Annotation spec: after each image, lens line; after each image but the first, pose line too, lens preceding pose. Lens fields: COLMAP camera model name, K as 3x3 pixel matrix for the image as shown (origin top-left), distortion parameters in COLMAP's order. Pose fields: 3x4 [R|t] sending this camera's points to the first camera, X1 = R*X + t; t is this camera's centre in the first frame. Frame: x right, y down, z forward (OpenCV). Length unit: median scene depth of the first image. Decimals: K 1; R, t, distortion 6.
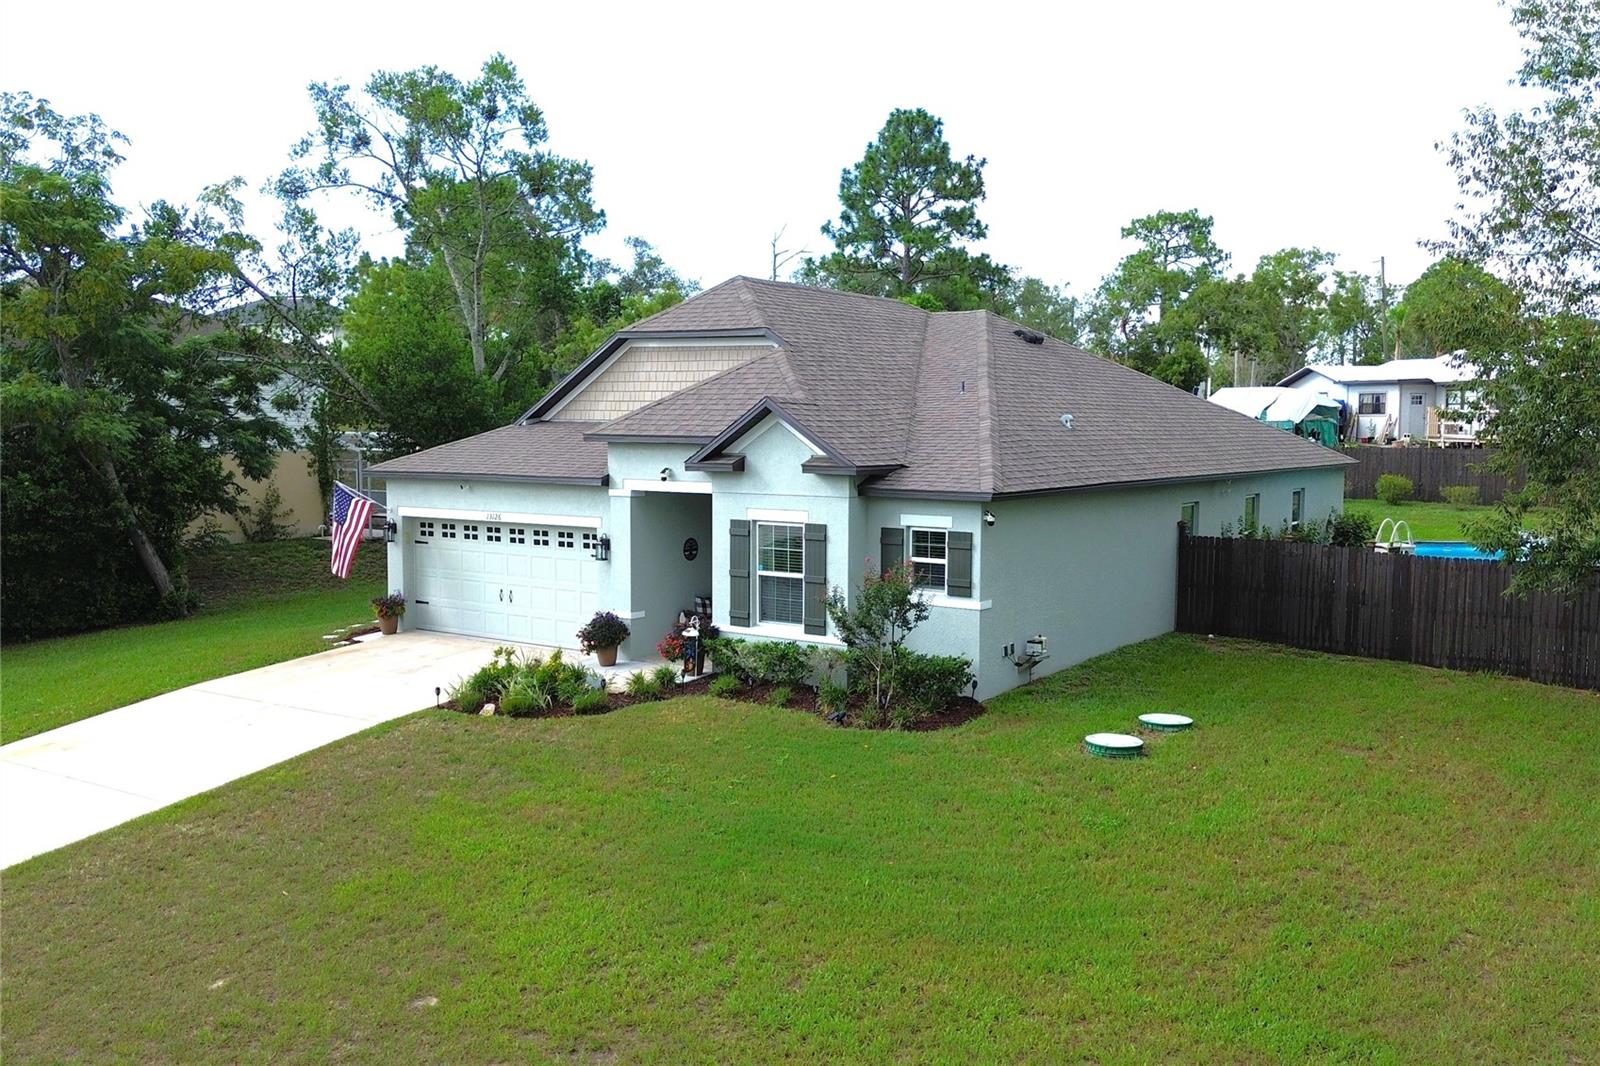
lens RADIAL K [[1353.7, 0, 795.5], [0, 1353.7, 534.9], [0, 0, 1]] dist [0.057181, -0.052483]
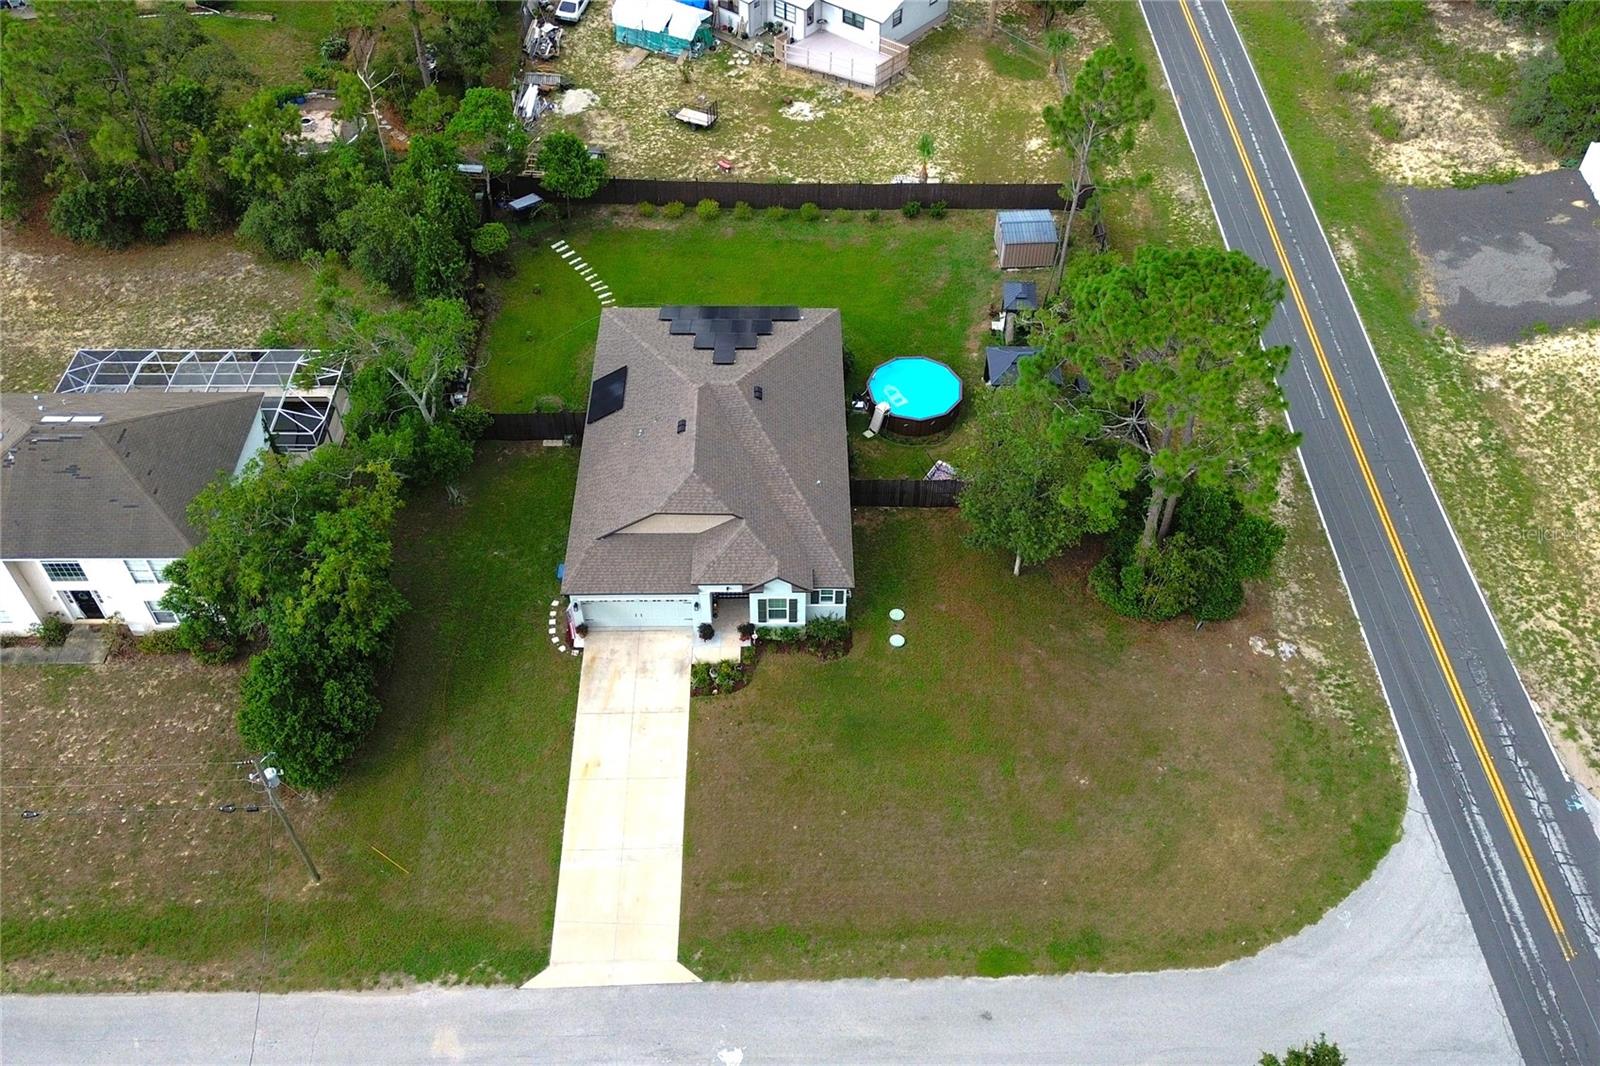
lens RADIAL K [[1353.7, 0, 799.2], [0, 1353.7, 523.8], [0, 0, 1]] dist [0.057181, -0.052483]
pose [[0.806299, -0.428850, 0.407393, -1.004600], [0.044940, 0.731159, 0.680726, -1.939473], [-0.589798, -0.530560, 0.608805, -0.688748]]
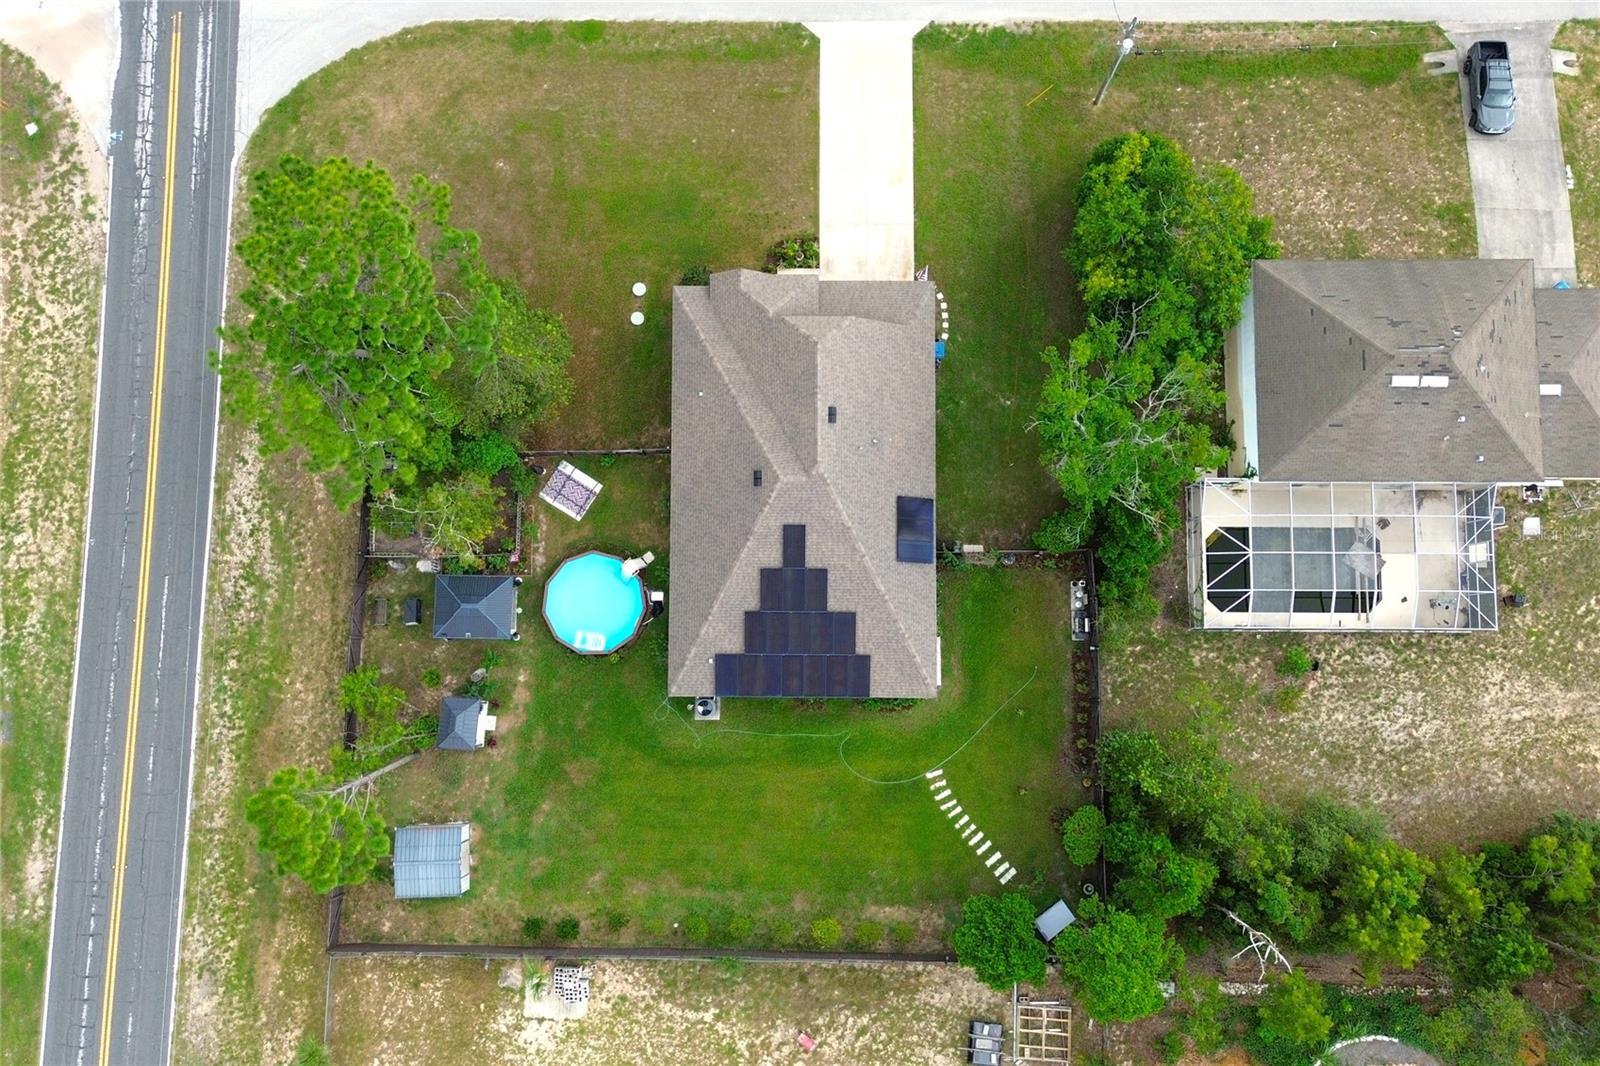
lens RADIAL K [[1353.7, 0, 794.7], [0, 1353.7, 523.5], [0, 0, 1]] dist [0.057181, -0.052483]
pose [[-0.815305, 0.575486, -0.063983, 0.391845], [-0.046422, 0.045181, 0.997900, -3.001968], [0.577168, 0.816563, -0.010121, 1.419348]]
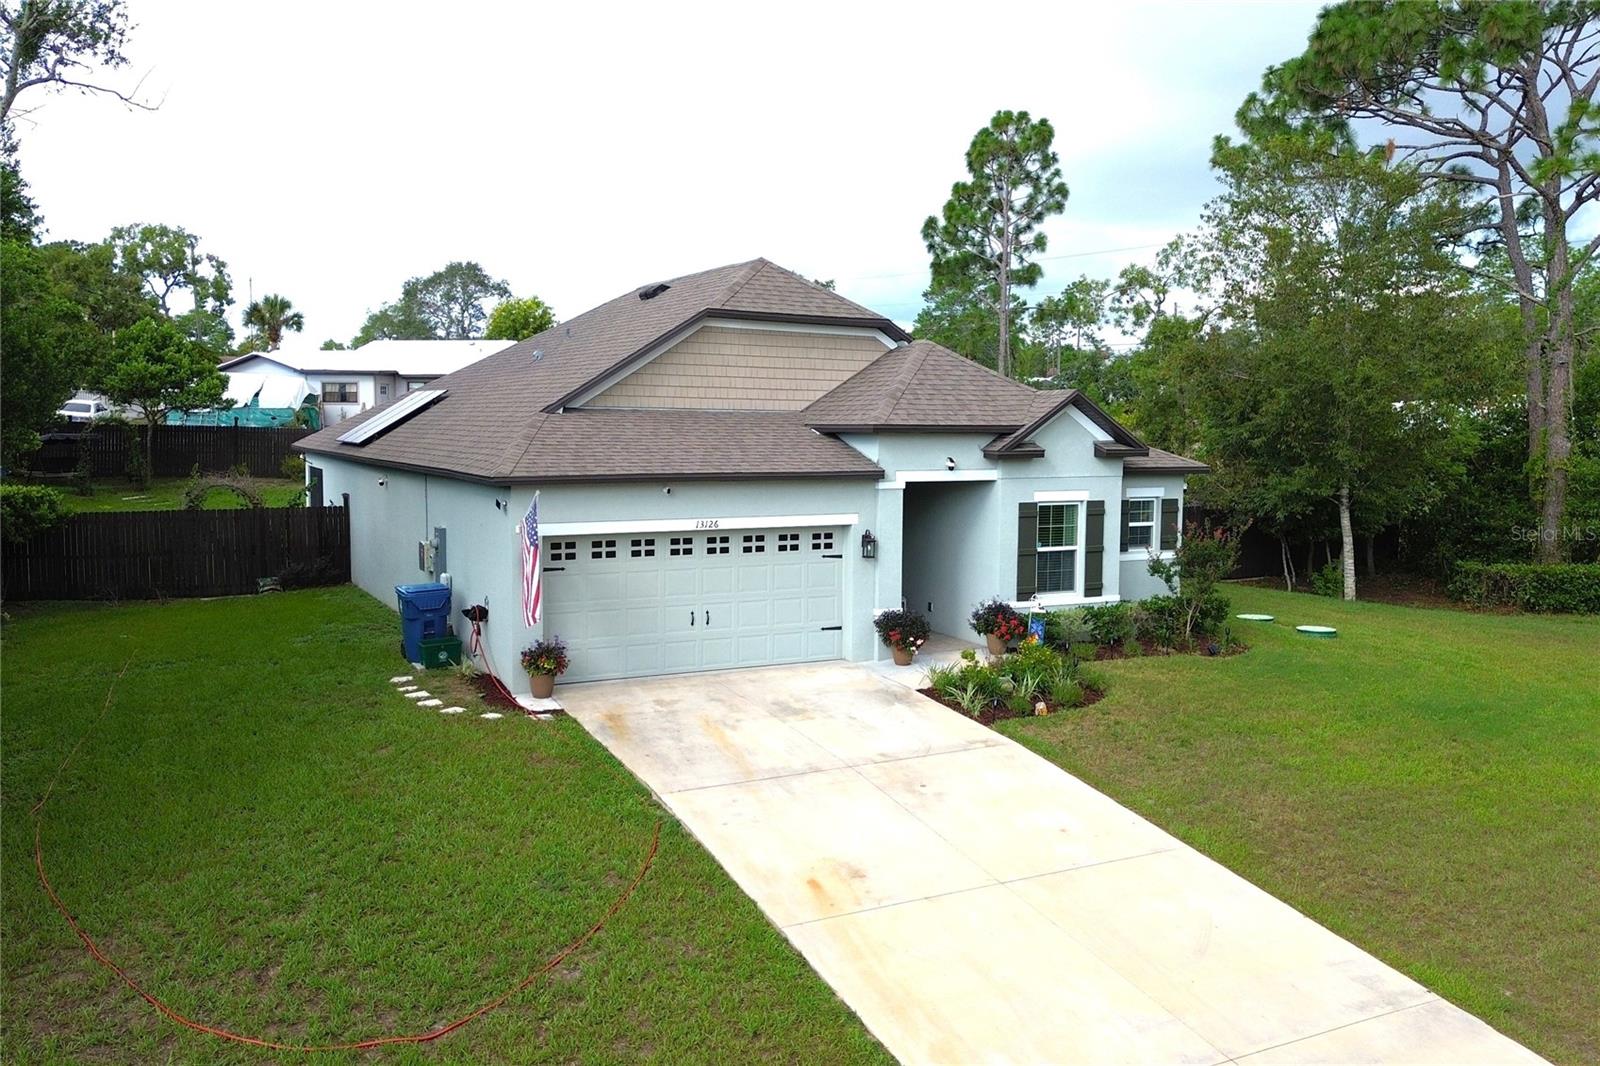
lens RADIAL K [[1353.7, 0, 798.0], [0, 1353.7, 525.5], [0, 0, 1]] dist [0.057181, -0.052483]
pose [[0.452125, -0.069310, 0.889258, -0.993222], [0.066322, 0.996829, 0.043974, -0.048206], [-0.889485, 0.039095, 0.455288, 0.606286]]
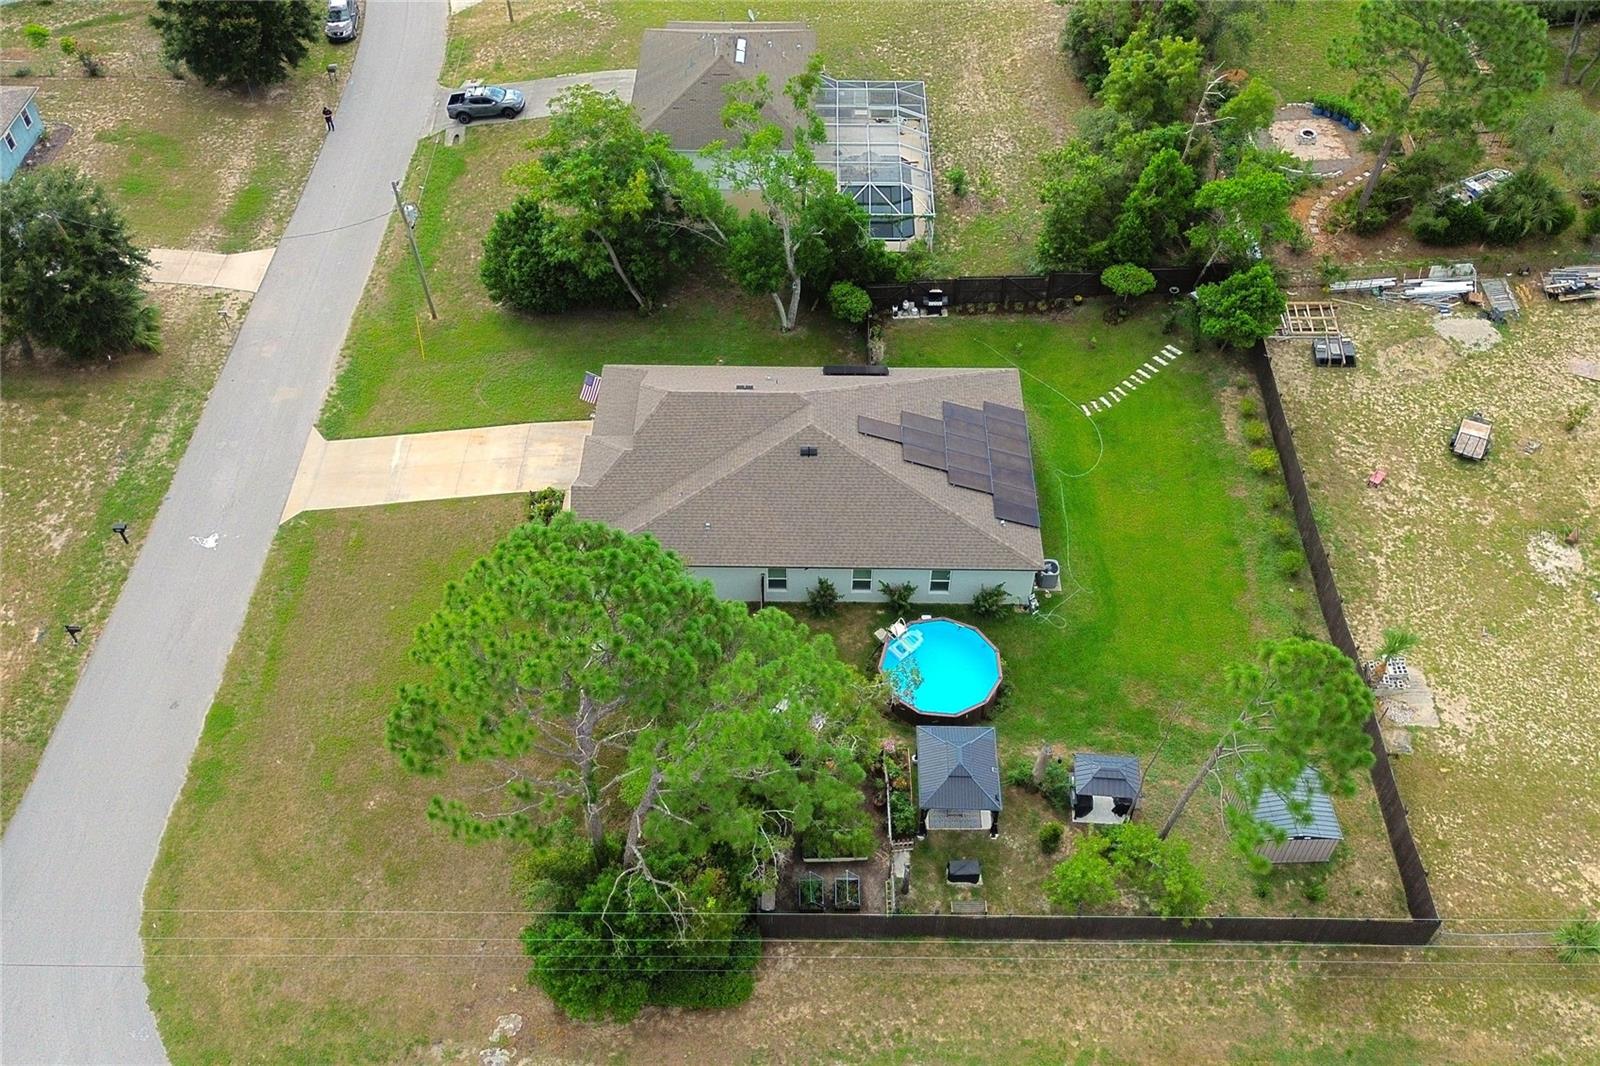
lens RADIAL K [[1353.7, 0, 794.9], [0, 1353.7, 526.5], [0, 0, 1]] dist [0.057181, -0.052483]
pose [[0.568084, 0.608317, -0.554284, 1.758221], [-0.055615, 0.700354, 0.711626, -1.956666], [0.821089, -0.373436, 0.431691, 0.050911]]
